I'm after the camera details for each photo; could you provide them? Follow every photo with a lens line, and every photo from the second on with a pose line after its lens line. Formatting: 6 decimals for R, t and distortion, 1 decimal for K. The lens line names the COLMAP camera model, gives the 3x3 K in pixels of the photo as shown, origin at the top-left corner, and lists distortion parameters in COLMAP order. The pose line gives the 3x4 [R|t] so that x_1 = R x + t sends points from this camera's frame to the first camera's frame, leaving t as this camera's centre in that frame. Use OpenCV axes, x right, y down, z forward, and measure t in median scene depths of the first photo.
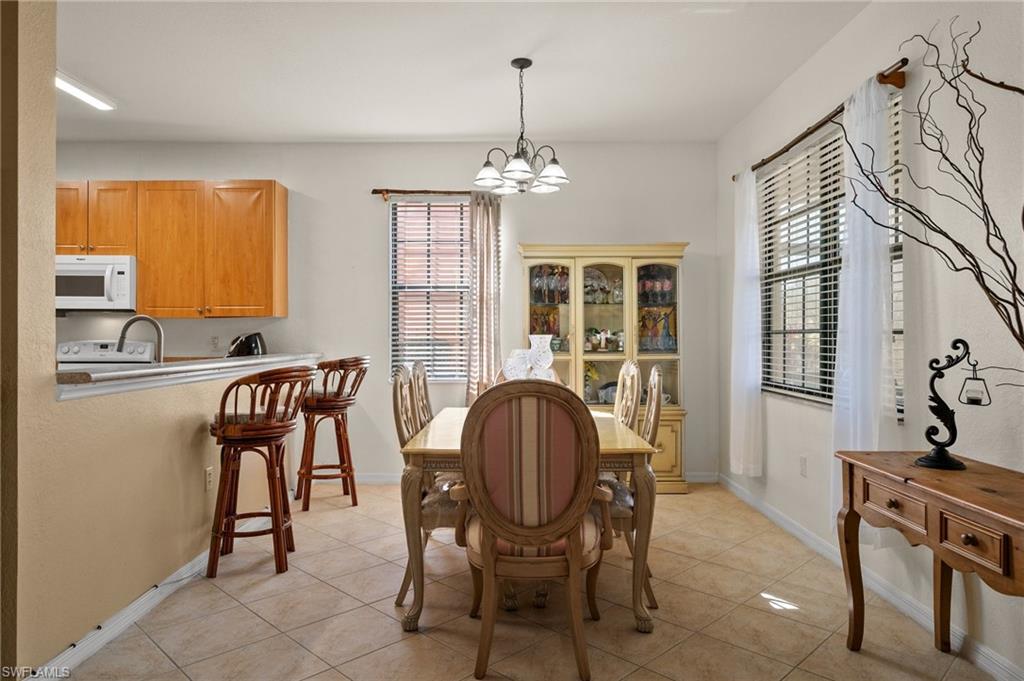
lens RADIAL K [[652.9, 0, 513.2], [0, 652.9, 330.7], [0, 0, 1]] dist [-0.002674, 0.000026]
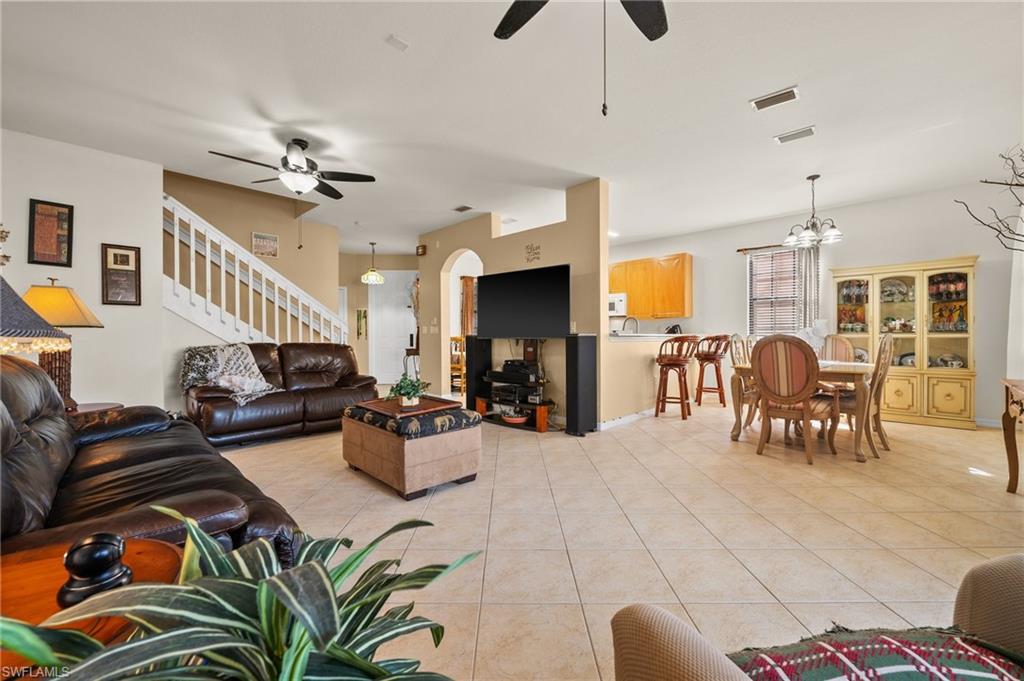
lens RADIAL K [[406.5, 0, 511.0], [0, 406.5, 335.9], [0, 0, 1]] dist [0.002078, 0.000209]
pose [[0.708593, 0.001436, -0.705616, 0.183571], [0.005420, 0.999957, 0.007478, 0.030634], [0.705596, -0.009123, 0.708555, -0.377447]]
